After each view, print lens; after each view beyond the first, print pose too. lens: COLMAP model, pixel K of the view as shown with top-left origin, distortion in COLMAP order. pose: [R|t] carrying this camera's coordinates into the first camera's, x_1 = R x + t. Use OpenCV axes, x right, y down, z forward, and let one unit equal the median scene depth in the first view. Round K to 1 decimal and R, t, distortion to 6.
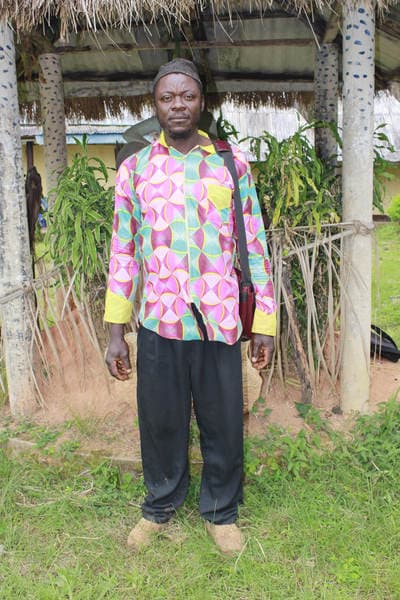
lens RADIAL K [[596.5, 0, 197.2], [0, 596.5, 302.6], [0, 0, 1]] dist [-0.073590, 0.000000]
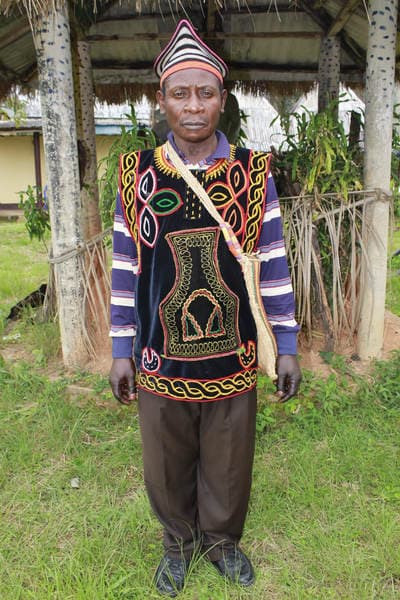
lens RADIAL K [[522.0, 0, 199.6], [0, 522.0, 299.9], [0, 0, 1]] dist [-0.115721, 0.068570]
pose [[0.999065, -0.005317, 0.042894, -0.109155], [0.003496, 0.999094, 0.042423, 0.029933], [-0.043080, -0.042233, 0.998179, 0.032386]]
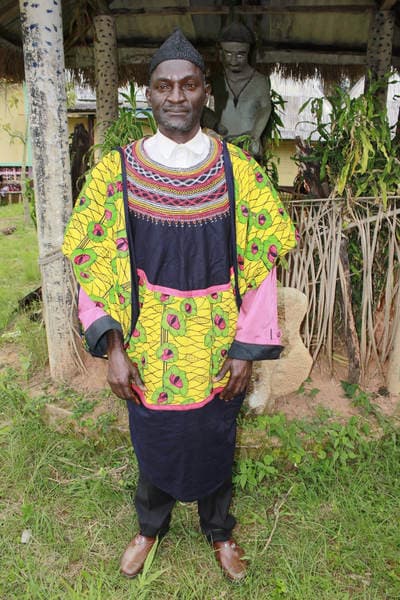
lens RADIAL K [[492.1, 0, 200.0], [0, 492.1, 303.3], [0, 0, 1]] dist [-0.135157, 0.102070]
pose [[0.997515, 0.050583, -0.049035, -0.033228], [-0.045738, 0.994394, 0.095336, -0.023461], [0.053582, -0.092856, 0.994237, 0.226244]]
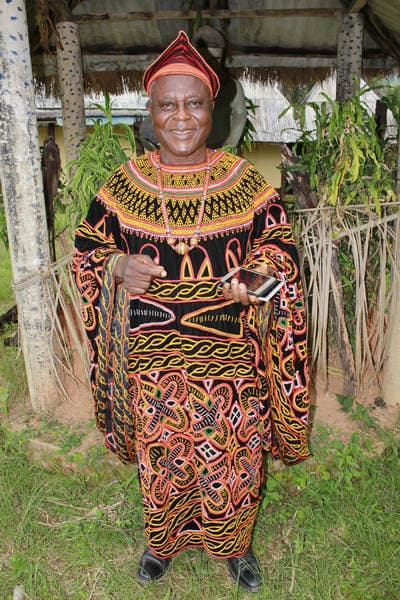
lens RADIAL K [[492.1, 0, 200.3], [0, 492.1, 303.4], [0, 0, 1]] dist [-0.135157, 0.102070]
pose [[0.999878, 0.000514, 0.015585, -0.064875], [-0.001862, 0.996241, 0.086608, -0.042985], [-0.015482, -0.086626, 0.996121, 0.266287]]
